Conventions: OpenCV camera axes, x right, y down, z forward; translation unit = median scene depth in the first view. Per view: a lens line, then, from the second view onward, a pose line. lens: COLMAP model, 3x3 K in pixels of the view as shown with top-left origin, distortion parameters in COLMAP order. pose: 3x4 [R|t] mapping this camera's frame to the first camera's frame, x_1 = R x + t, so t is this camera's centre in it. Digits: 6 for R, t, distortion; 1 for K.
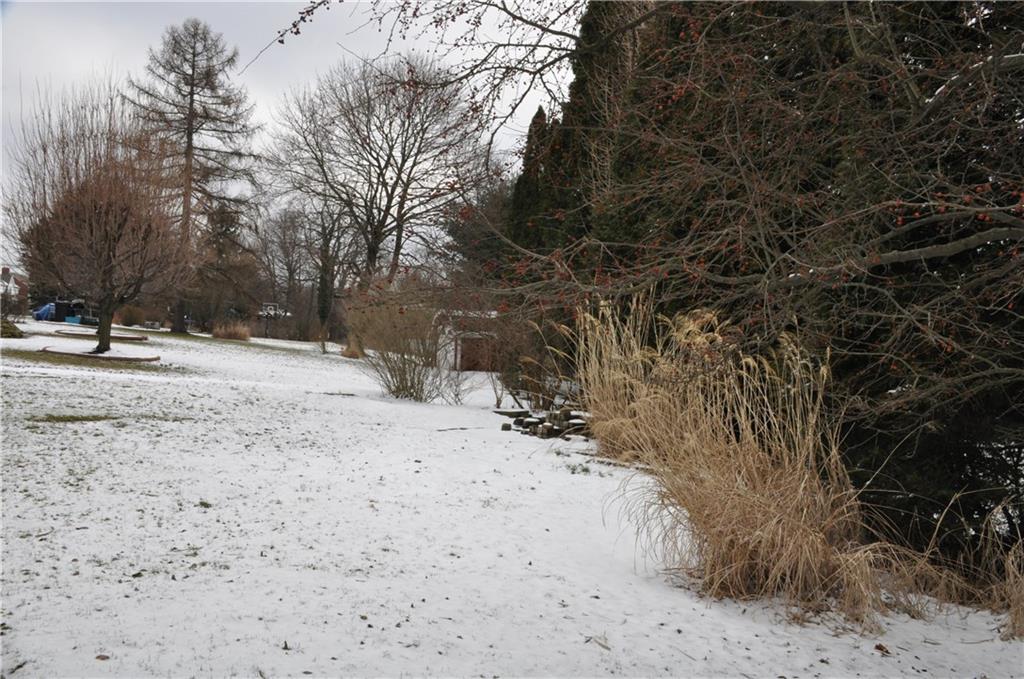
lens RADIAL K [[987.5, 0, 512.0], [0, 987.5, 339.5], [0, 0, 1]] dist [0.046915, 0.007806]
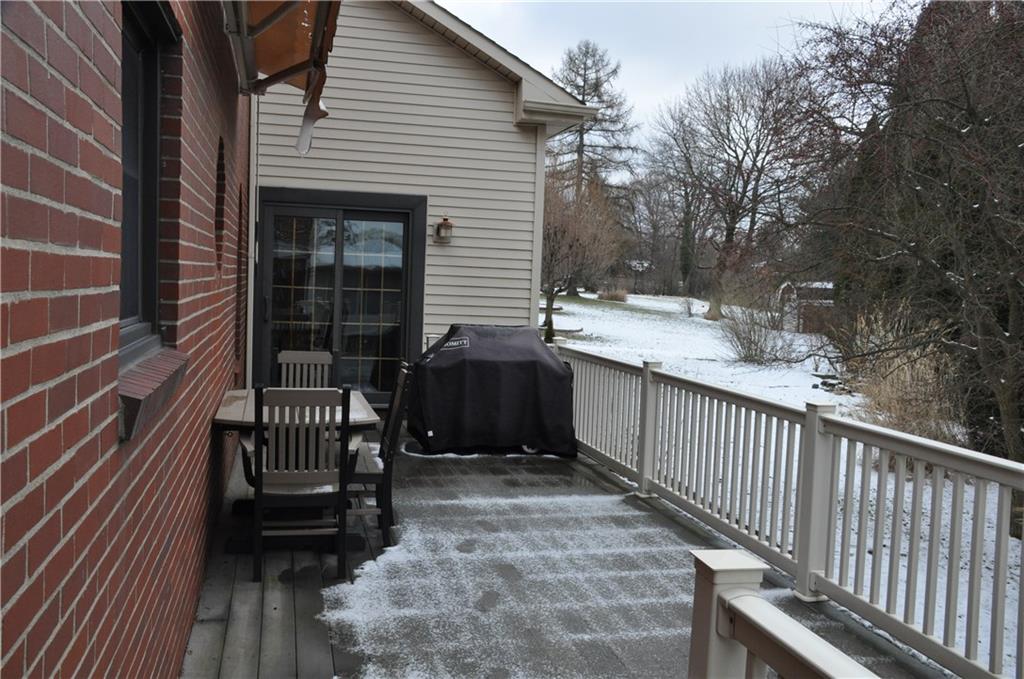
lens RADIAL K [[987.5, 0, 512.0], [0, 987.5, 339.5], [0, 0, 1]] dist [0.046915, 0.007806]
pose [[0.936614, 0.013951, -0.350086, 0.029913], [0.006472, 0.998348, 0.057099, -0.024746], [0.350304, -0.055745, 0.934976, -0.200796]]
